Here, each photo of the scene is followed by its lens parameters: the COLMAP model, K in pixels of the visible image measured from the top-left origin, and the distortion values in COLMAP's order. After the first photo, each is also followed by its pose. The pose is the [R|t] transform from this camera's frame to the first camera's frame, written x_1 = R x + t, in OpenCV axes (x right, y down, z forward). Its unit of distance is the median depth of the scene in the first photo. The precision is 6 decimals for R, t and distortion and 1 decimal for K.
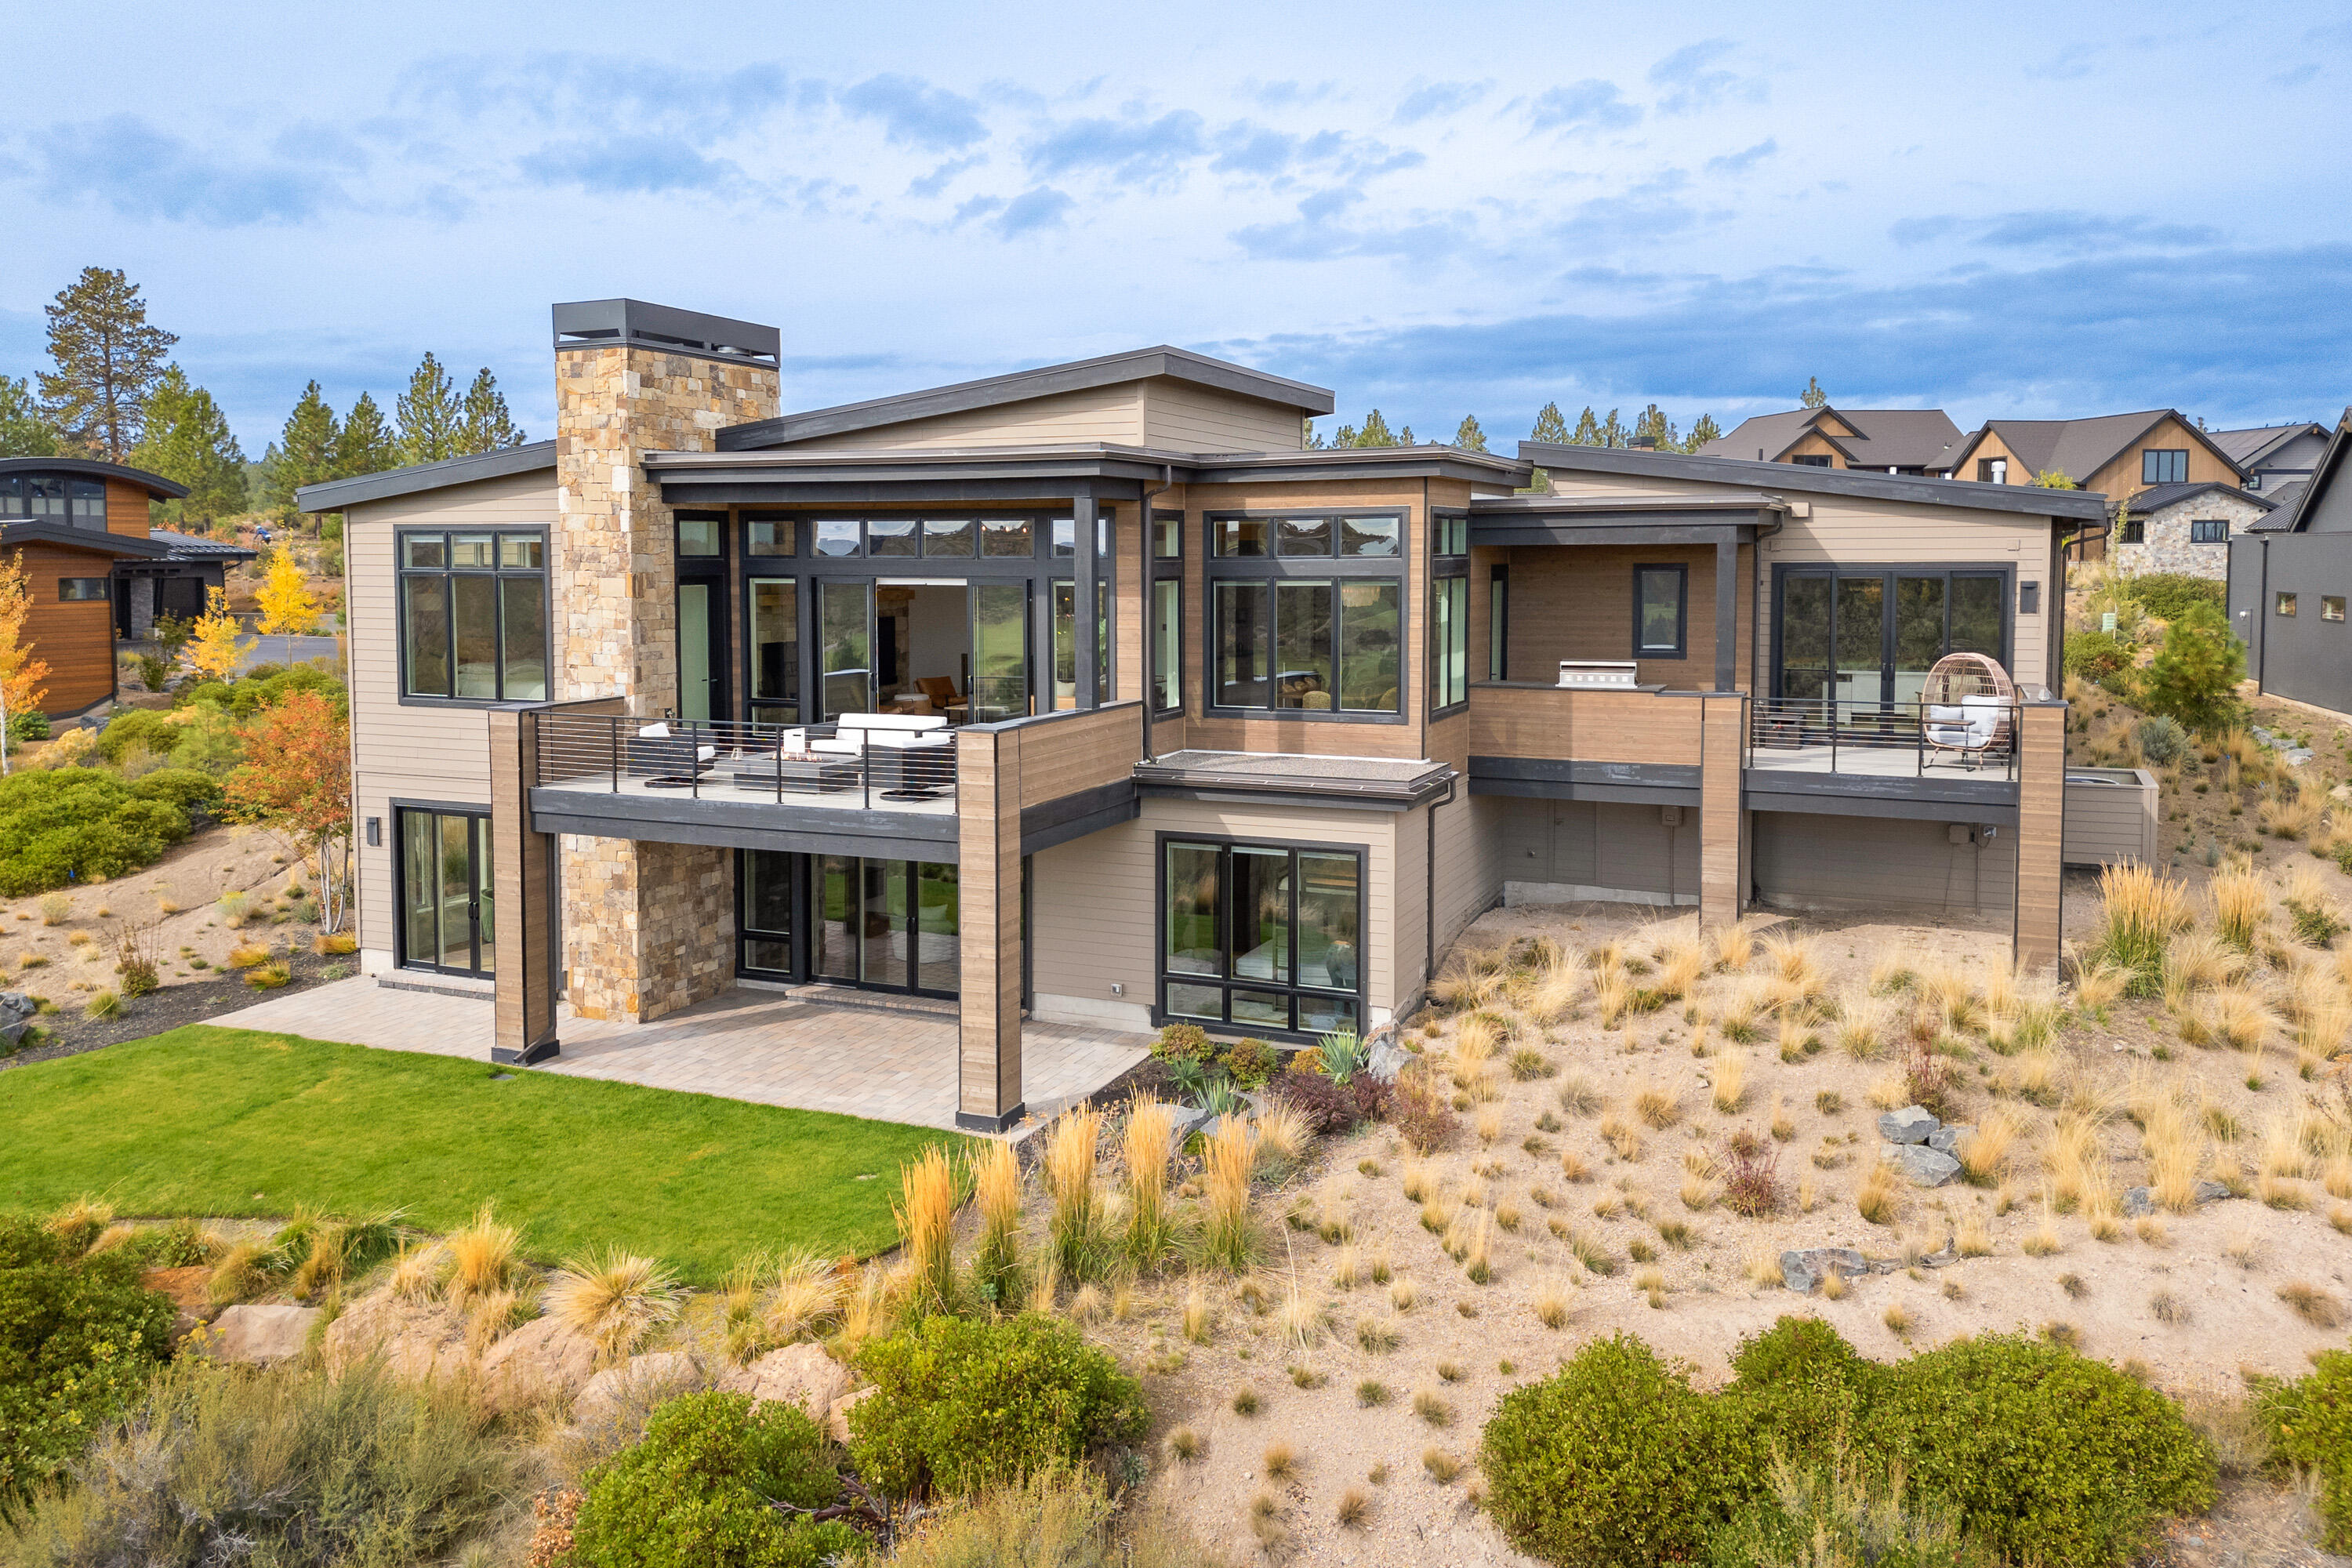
lens RADIAL K [[1688.8, 0, 1237.3], [0, 1688.8, 682.5], [0, 0, 1]] dist [0.007408, 0.001353]
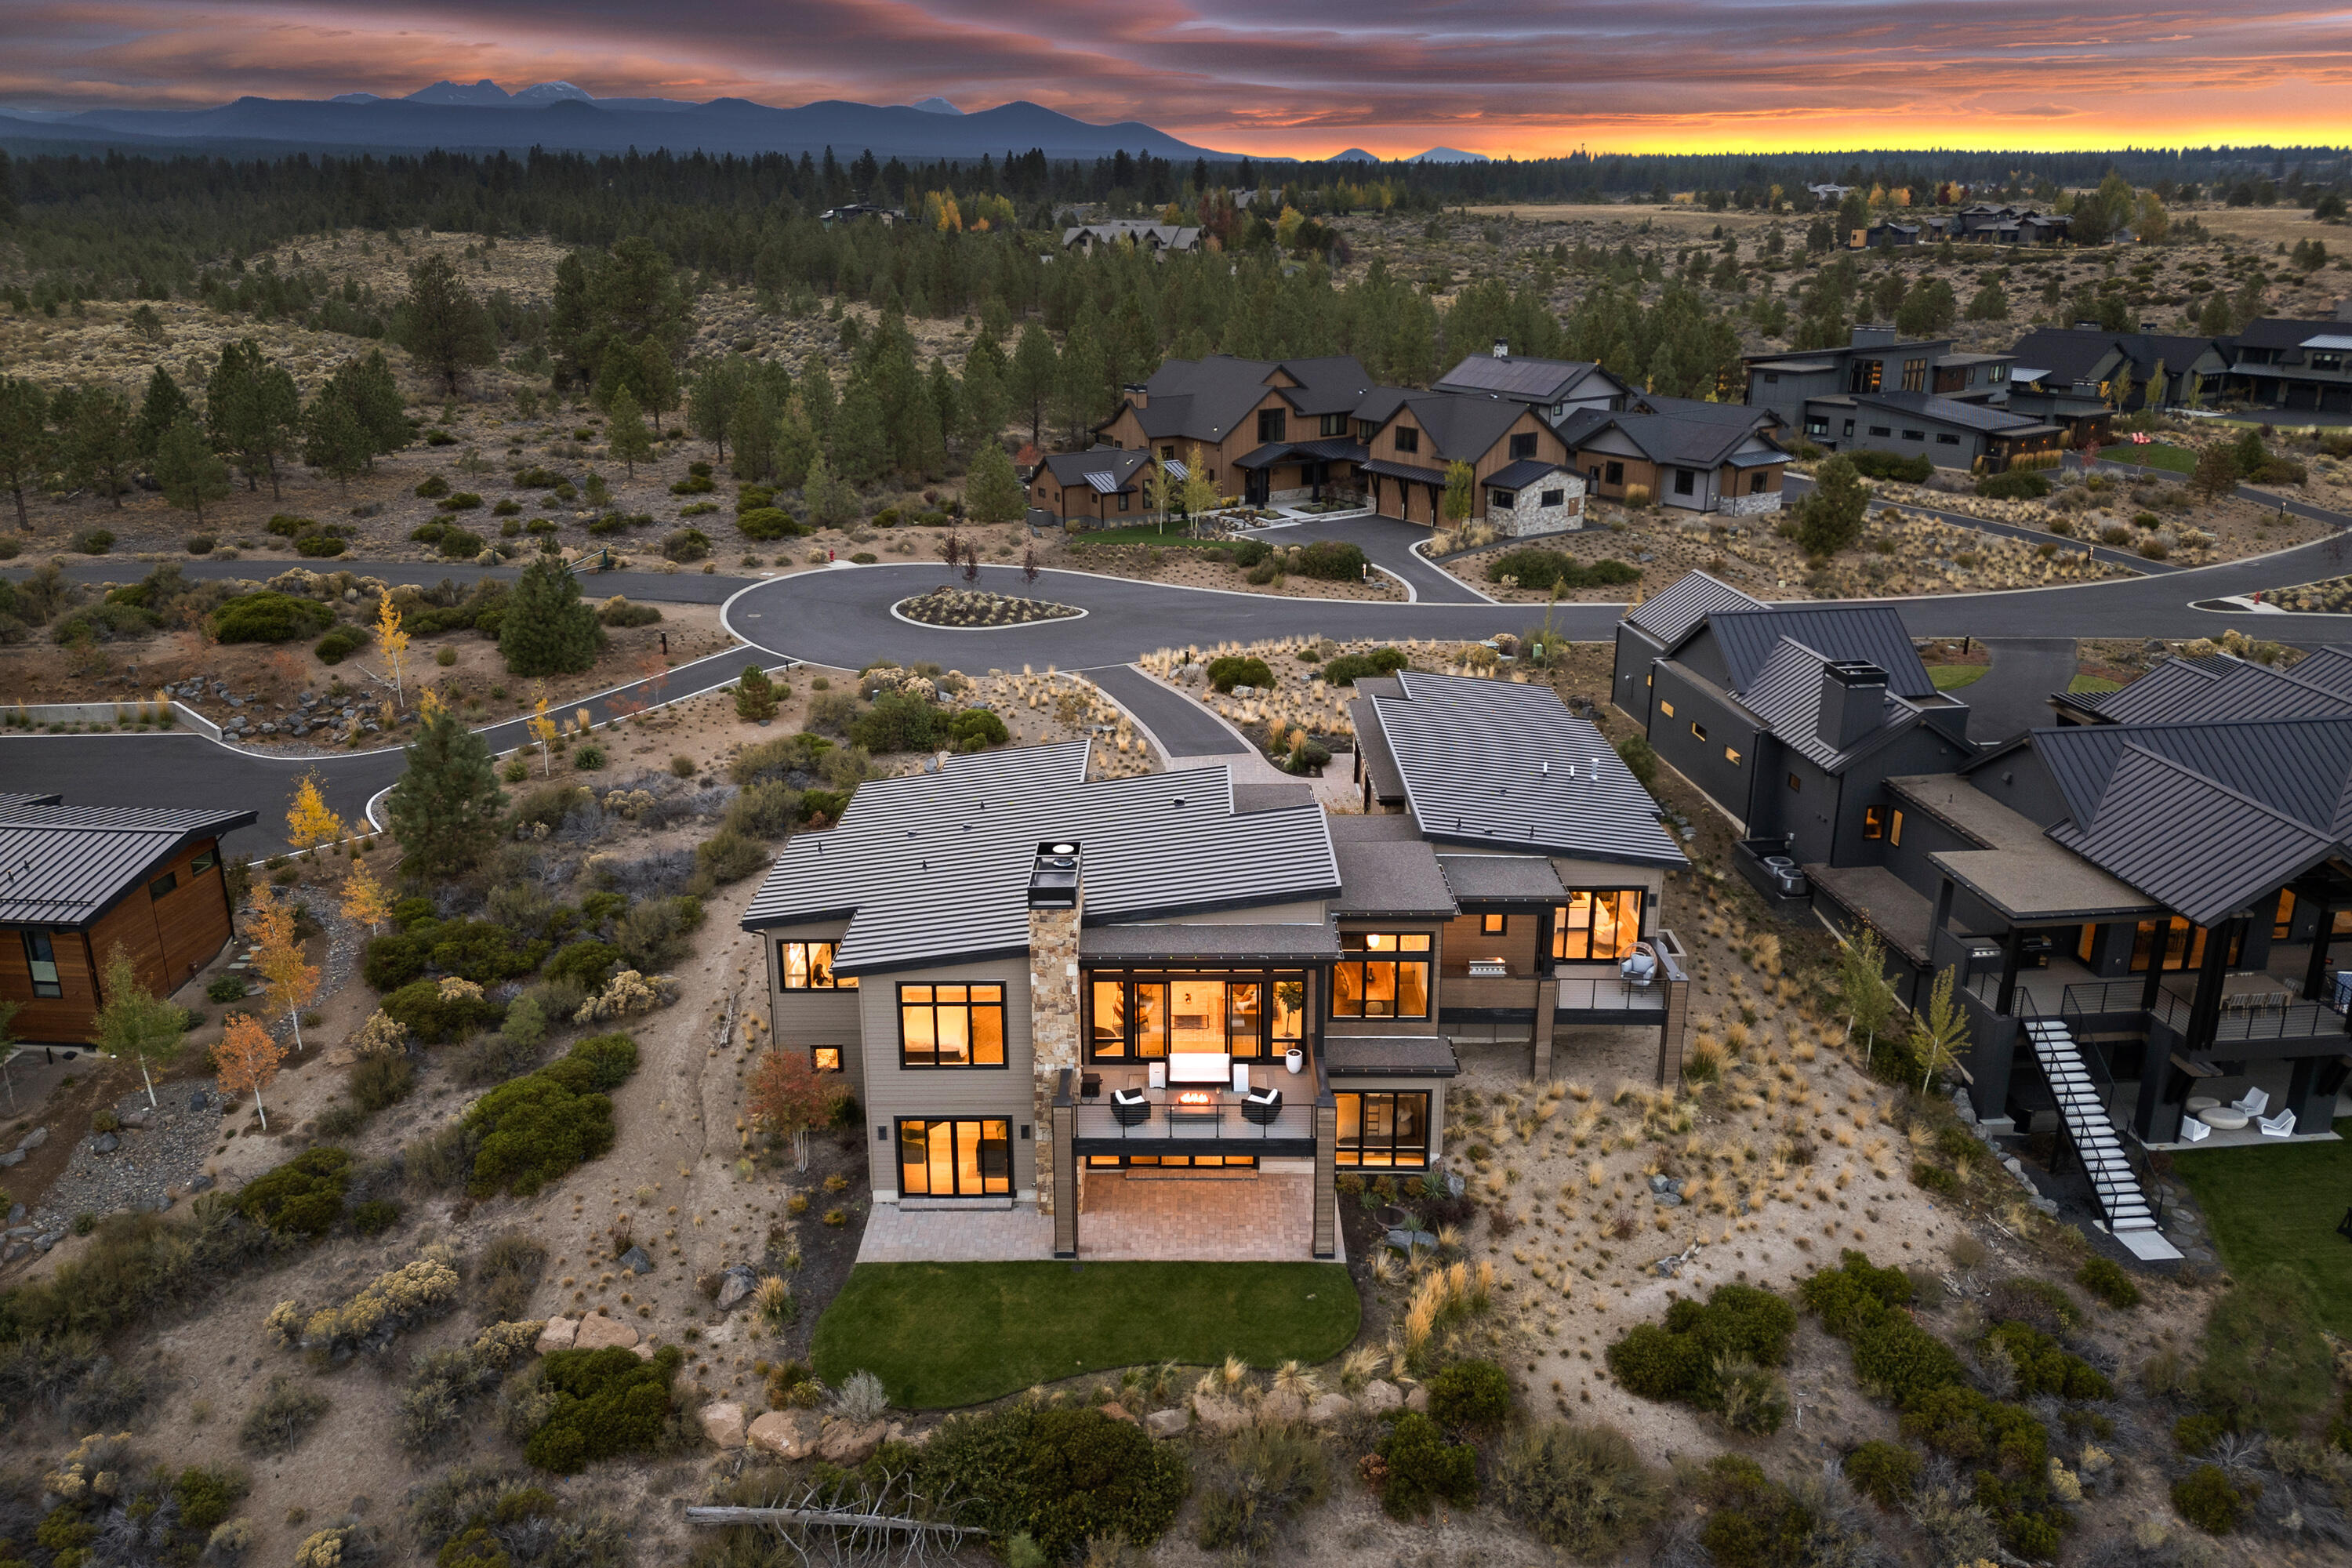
lens RADIAL K [[1624.5, 0, 1176.0], [0, 1624.5, 784.0], [0, 0, 1]] dist [0.010842, -0.002226]
pose [[0.927844, -0.122828, 0.352162, -0.877588], [0.029904, 0.965676, 0.258023, -0.798507], [-0.371767, -0.228874, 0.899670, -0.672413]]
